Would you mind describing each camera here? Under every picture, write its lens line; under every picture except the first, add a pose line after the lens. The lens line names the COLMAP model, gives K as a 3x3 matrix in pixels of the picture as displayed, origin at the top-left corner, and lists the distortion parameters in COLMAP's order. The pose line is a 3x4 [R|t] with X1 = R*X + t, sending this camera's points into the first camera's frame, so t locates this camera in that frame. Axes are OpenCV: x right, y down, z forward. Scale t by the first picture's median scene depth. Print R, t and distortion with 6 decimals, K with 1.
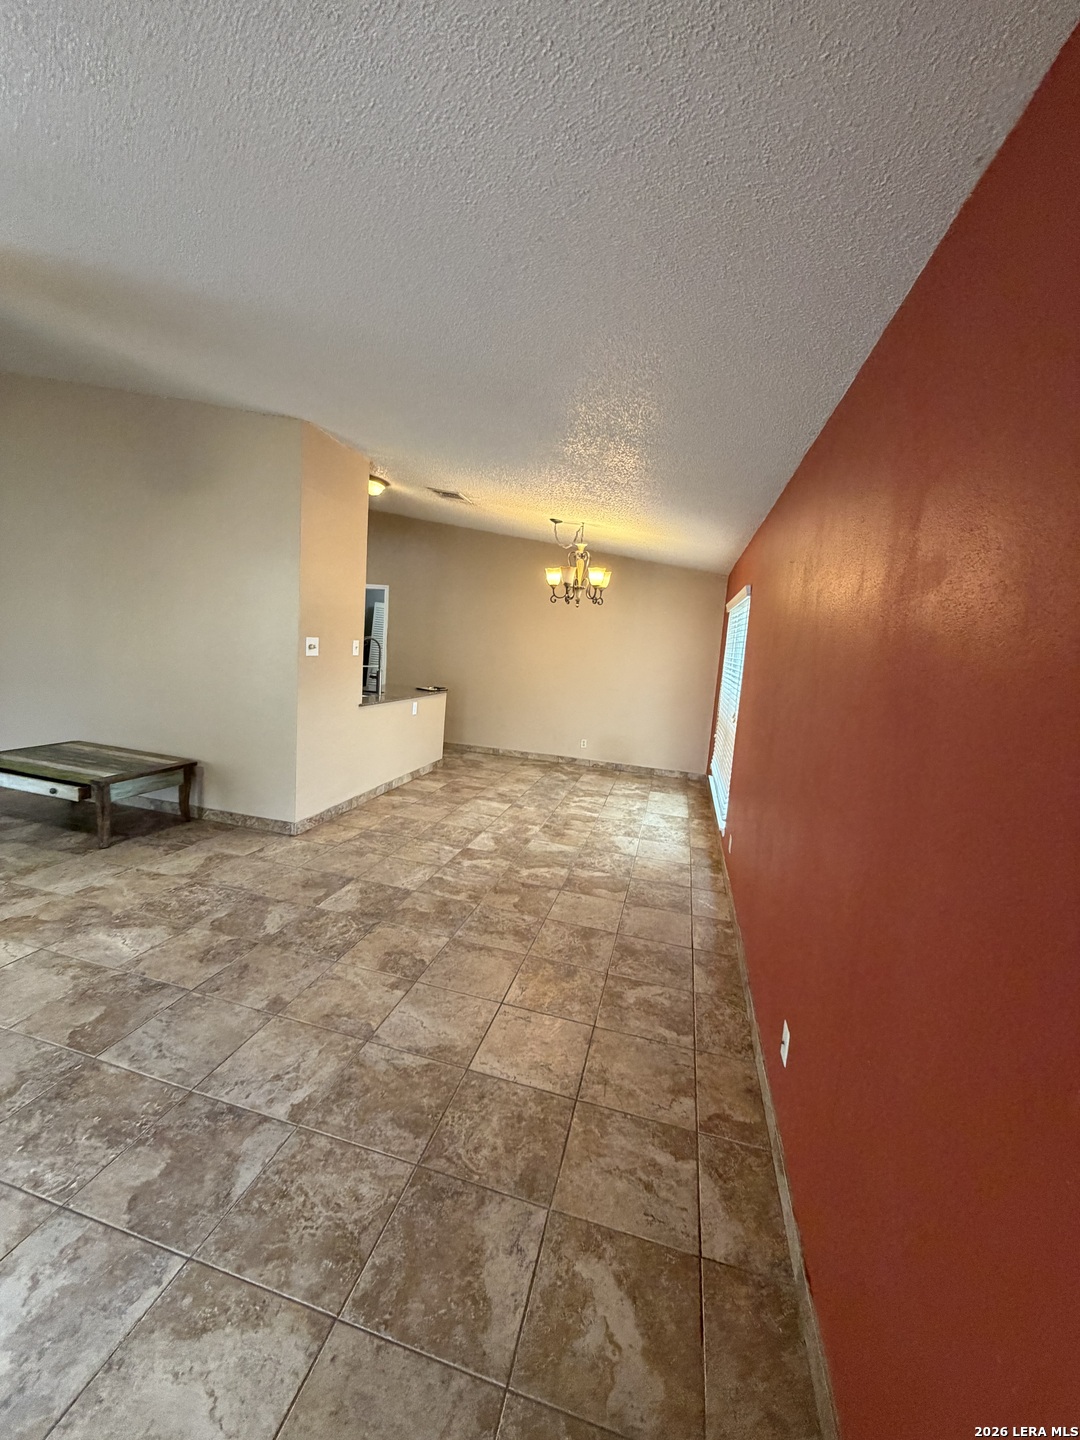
lens RADIAL K [[571.6, 0, 540.0], [0, 571.6, 720.0], [0, 0, 1]] dist [0.001434, 0.000239]
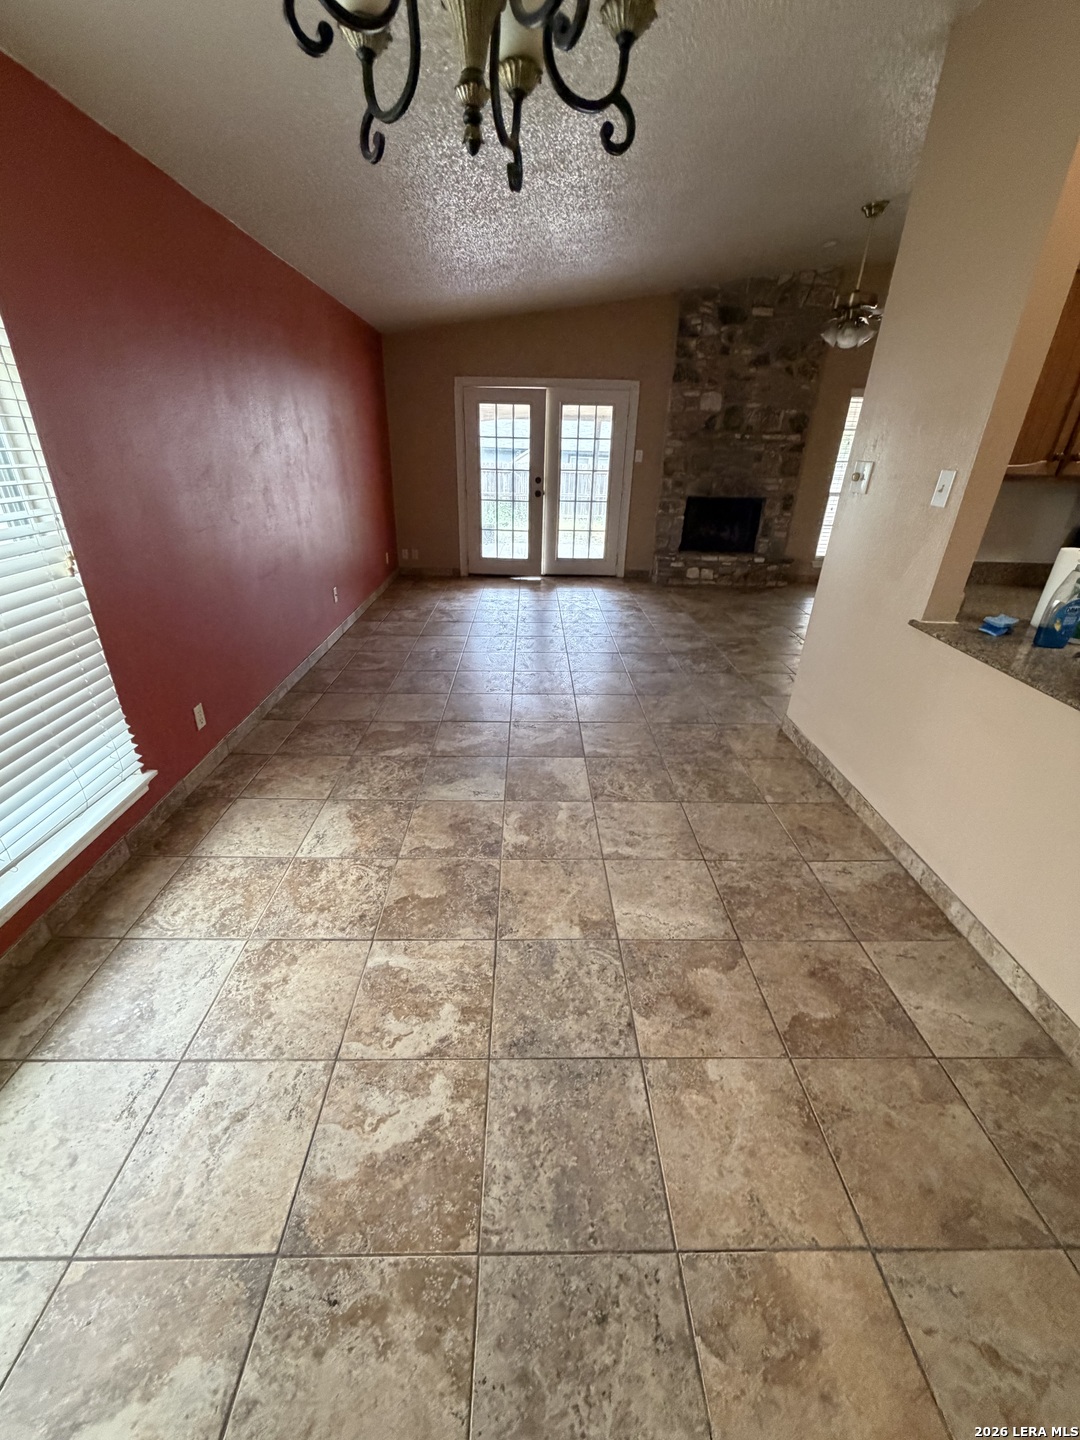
lens RADIAL K [[572.9, 0, 537.7], [0, 572.9, 714.5], [0, 0, 1]] dist [-0.001598, -0.000138]
pose [[-0.961441, 0.018673, -0.274377, 0.107937], [-0.135006, 0.837153, 0.530046, -0.172968], [0.239593, 0.546650, -0.802352, 1.371789]]
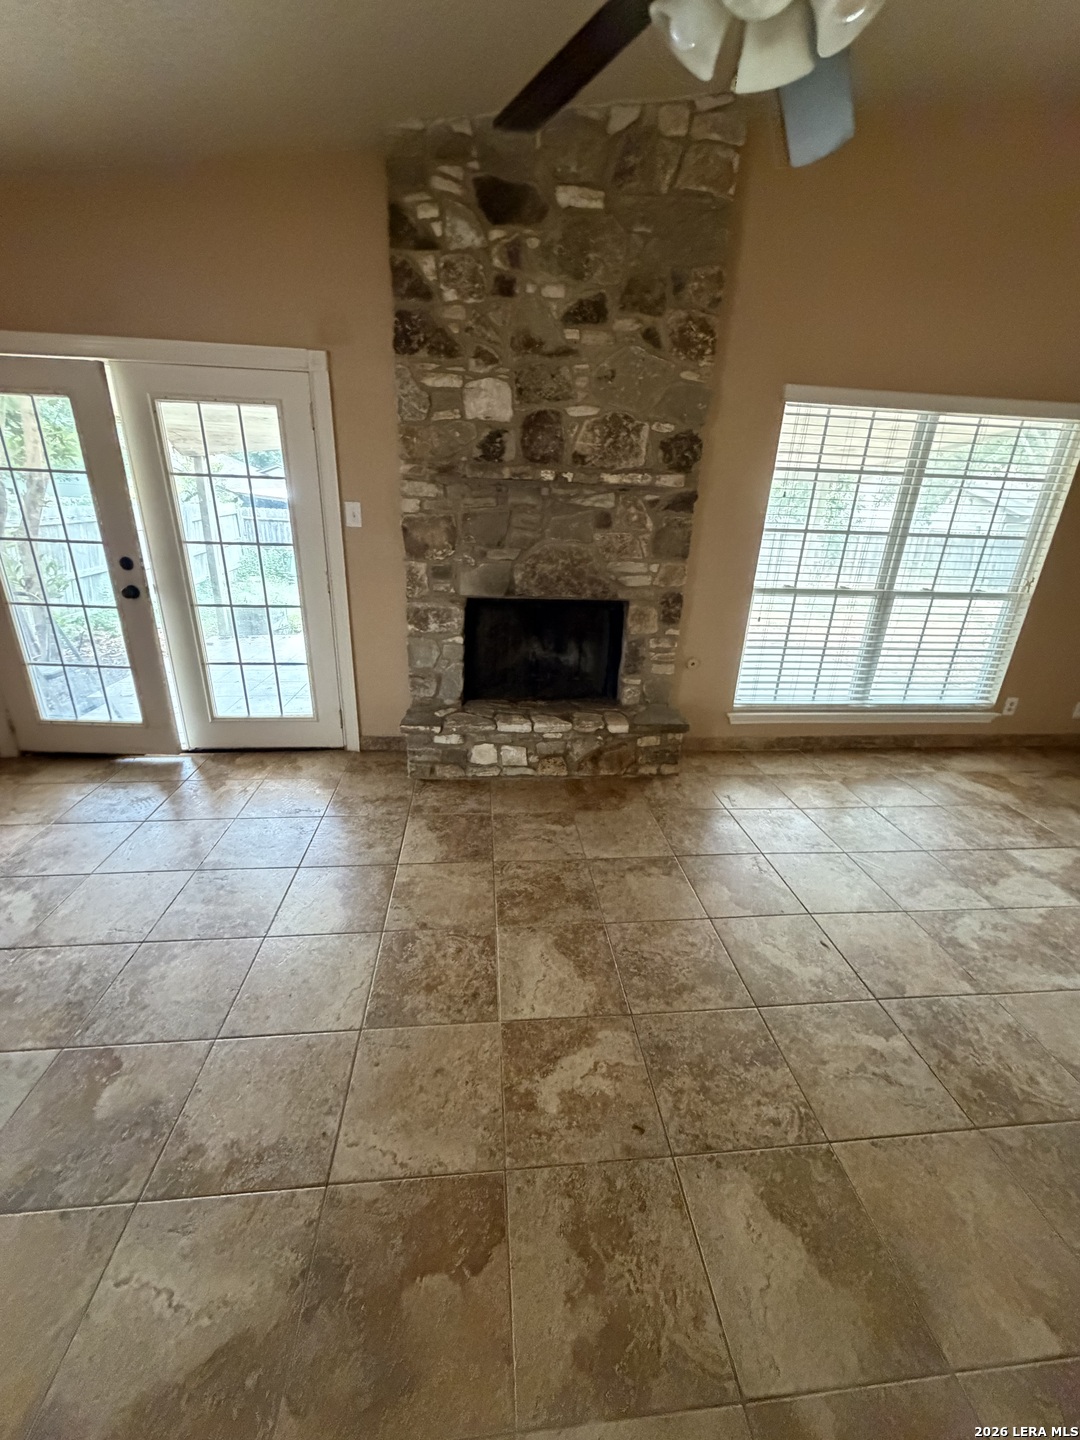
lens RADIAL K [[572.9, 0, 537.7], [0, 572.9, 714.5], [0, 0, 1]] dist [-0.001598, -0.000138]
pose [[-0.934888, 0.013052, -0.354704, -0.471582], [-0.158912, 0.878182, 0.451158, -0.122202], [0.317383, 0.478148, -0.818927, 0.690801]]
